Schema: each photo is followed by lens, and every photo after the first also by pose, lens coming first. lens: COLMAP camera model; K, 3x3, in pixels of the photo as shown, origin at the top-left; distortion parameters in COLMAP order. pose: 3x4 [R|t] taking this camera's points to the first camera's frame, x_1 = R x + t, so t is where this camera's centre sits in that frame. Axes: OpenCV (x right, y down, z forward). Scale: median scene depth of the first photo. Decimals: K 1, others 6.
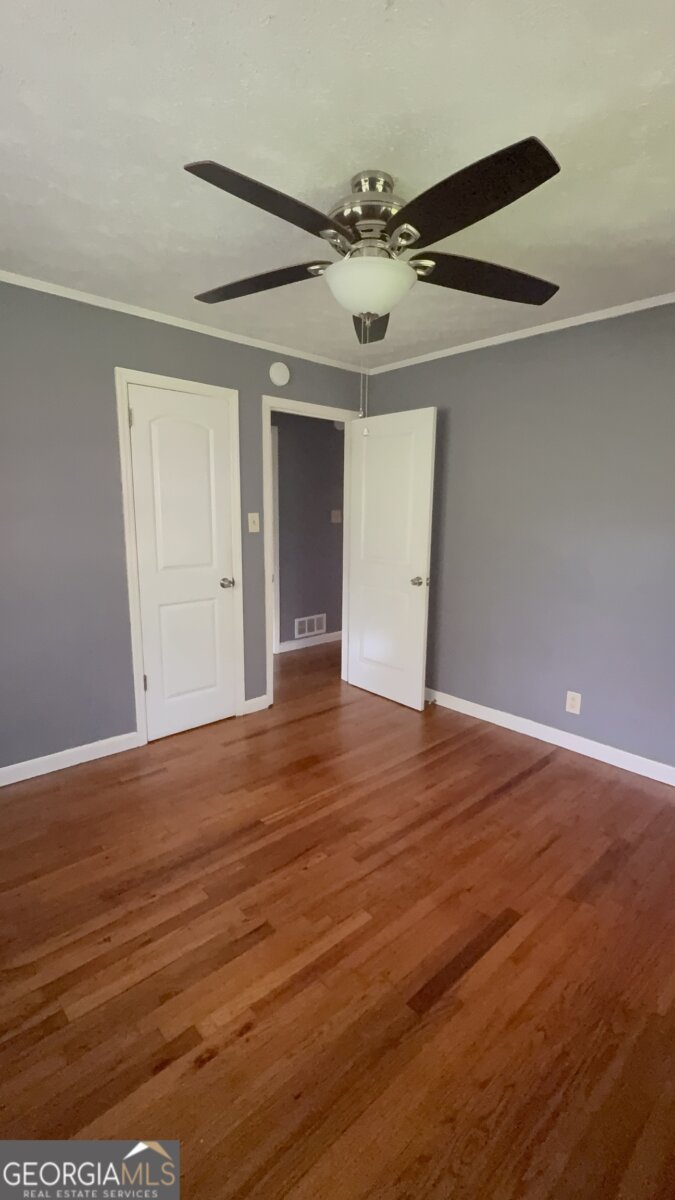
lens RADIAL K [[522.7, 0, 337.5], [0, 522.7, 600.0], [0, 0, 1]] dist [0.000234, 0.000328]
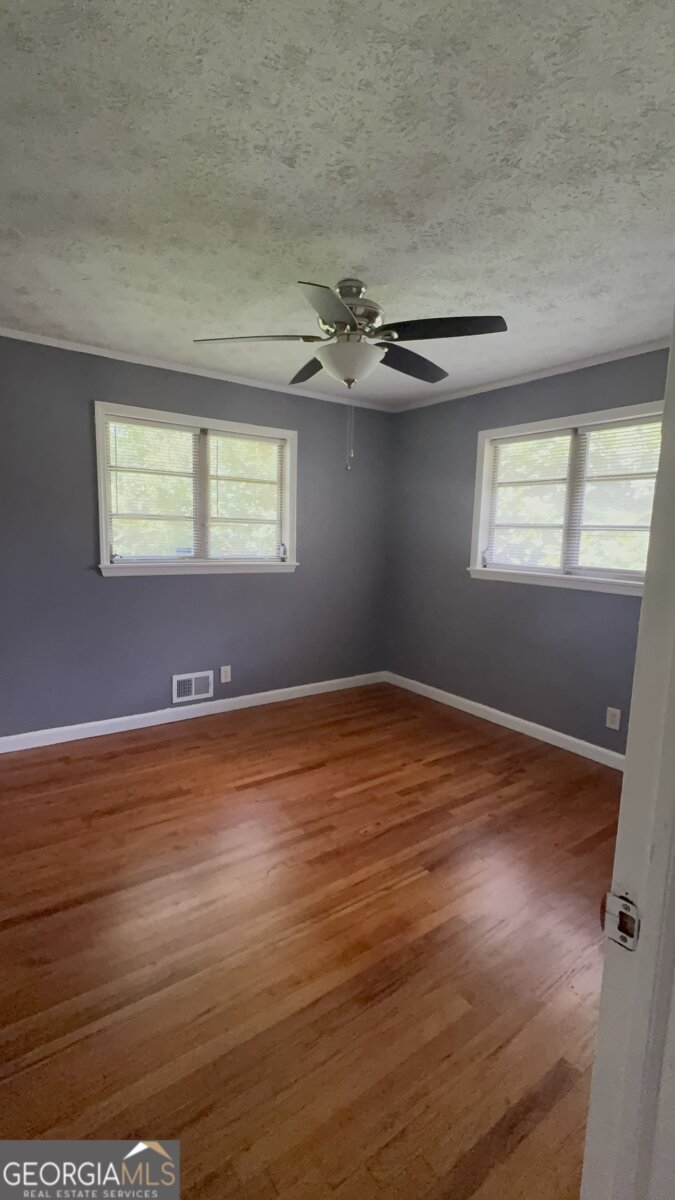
lens RADIAL K [[522.7, 0, 337.5], [0, 522.7, 600.0], [0, 0, 1]] dist [0.000234, 0.000328]
pose [[-0.991137, -0.062101, 0.117432, -0.088924], [-0.023334, 0.951646, 0.306309, -0.391607], [-0.130776, 0.300854, -0.944661, 2.265460]]
